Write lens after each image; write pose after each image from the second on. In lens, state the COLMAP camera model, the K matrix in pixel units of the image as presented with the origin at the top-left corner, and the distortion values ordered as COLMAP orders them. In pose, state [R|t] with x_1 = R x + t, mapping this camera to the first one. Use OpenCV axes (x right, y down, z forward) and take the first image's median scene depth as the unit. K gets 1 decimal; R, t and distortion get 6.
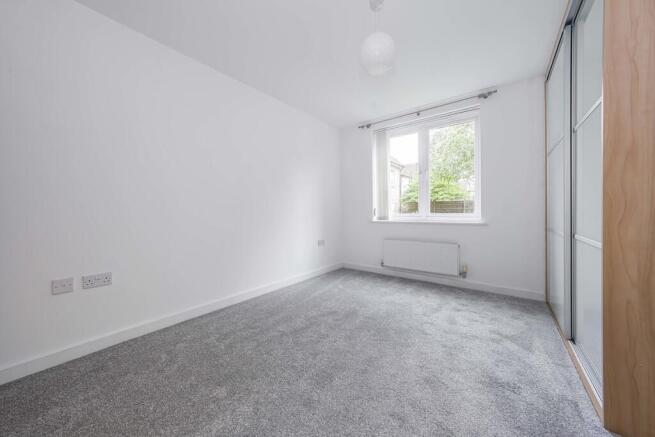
lens RADIAL K [[227.7, 0, 328.1], [0, 227.7, 211.5], [0, 0, 1]] dist [-0.000733, -0.000006]
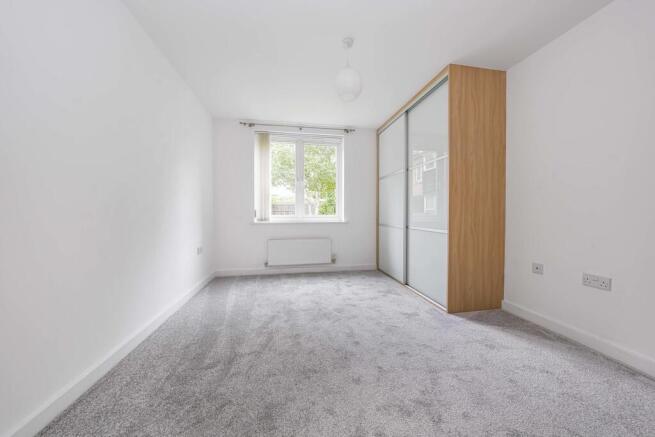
lens RADIAL K [[225.9, 0, 327.7], [0, 225.9, 214.1], [0, 0, 1]] dist [-0.000245, 0.000017]
pose [[0.679435, 0.003647, 0.733727, -0.446643], [-0.006253, 0.999980, 0.000820, 0.002720], [-0.733709, -0.005145, 0.679444, 0.152823]]
